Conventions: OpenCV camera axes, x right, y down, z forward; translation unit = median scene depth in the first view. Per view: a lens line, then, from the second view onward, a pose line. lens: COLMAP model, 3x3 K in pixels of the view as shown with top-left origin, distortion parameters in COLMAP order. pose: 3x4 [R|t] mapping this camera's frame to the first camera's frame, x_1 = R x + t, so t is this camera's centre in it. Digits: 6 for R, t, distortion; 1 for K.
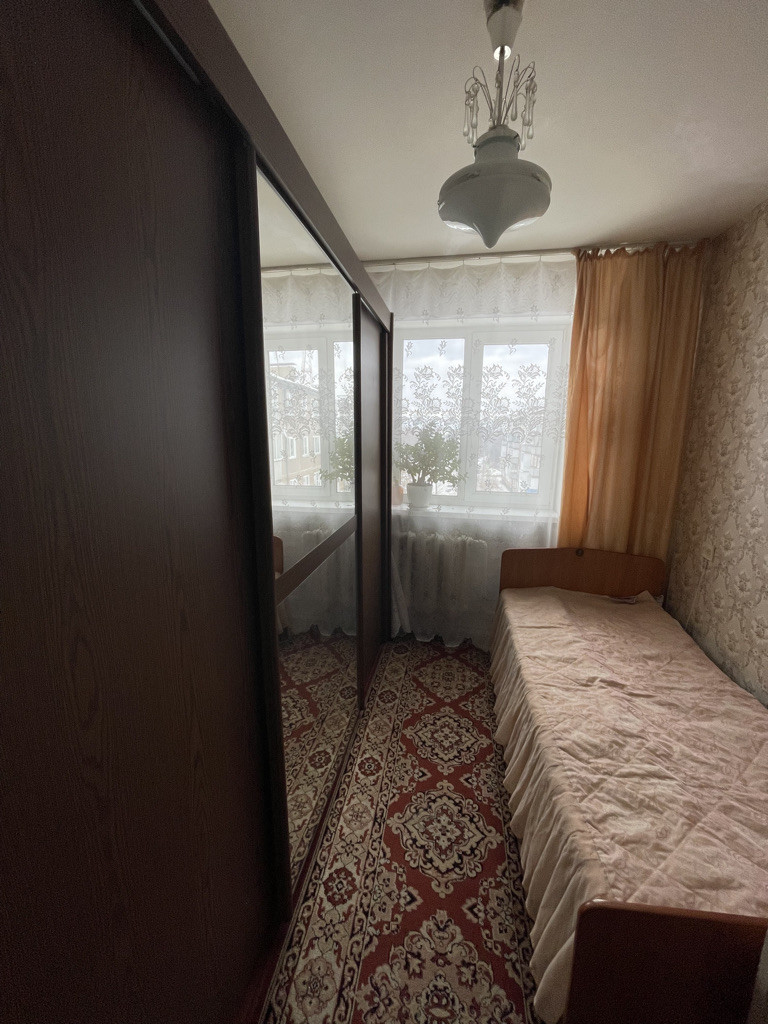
lens RADIAL K [[415.0, 0, 384.6], [0, 415.0, 510.6], [0, 0, 1]] dist [0.001265, 0.000014]
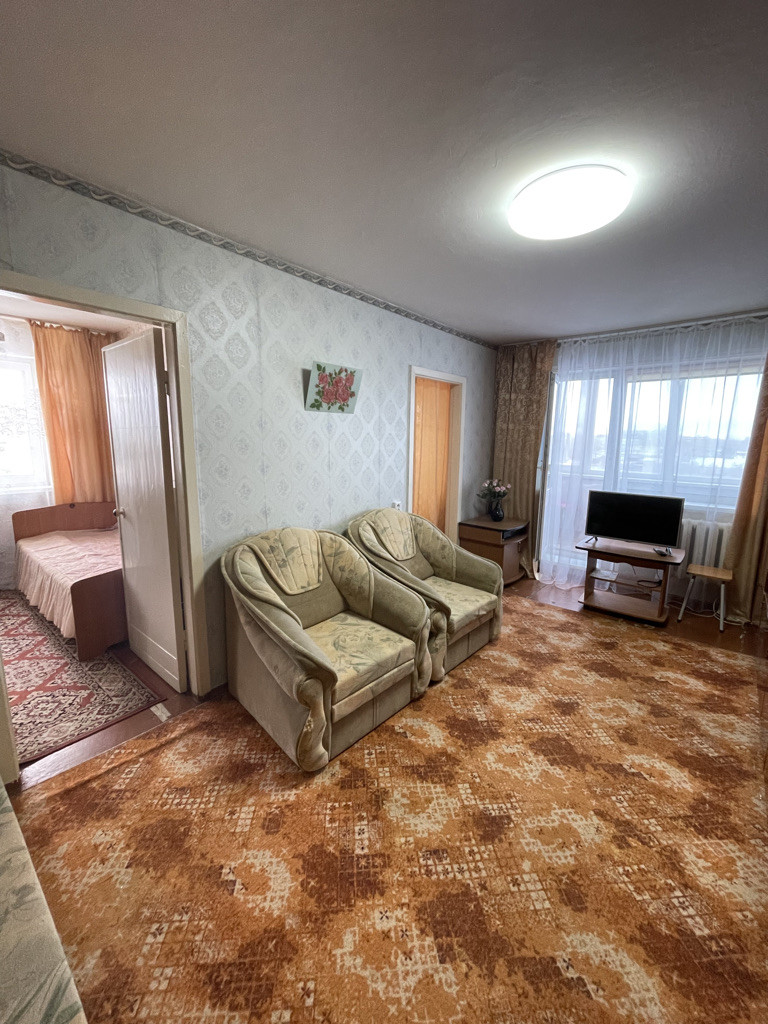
lens RADIAL K [[415.0, 0, 384.1], [0, 415.0, 511.8], [0, 0, 1]] dist [0.001265, 0.000014]
pose [[0.502156, -0.142334, 0.852983, -0.500882], [0.156095, 0.985079, 0.072483, 0.321482], [-0.850573, 0.096749, 0.516881, -1.430469]]
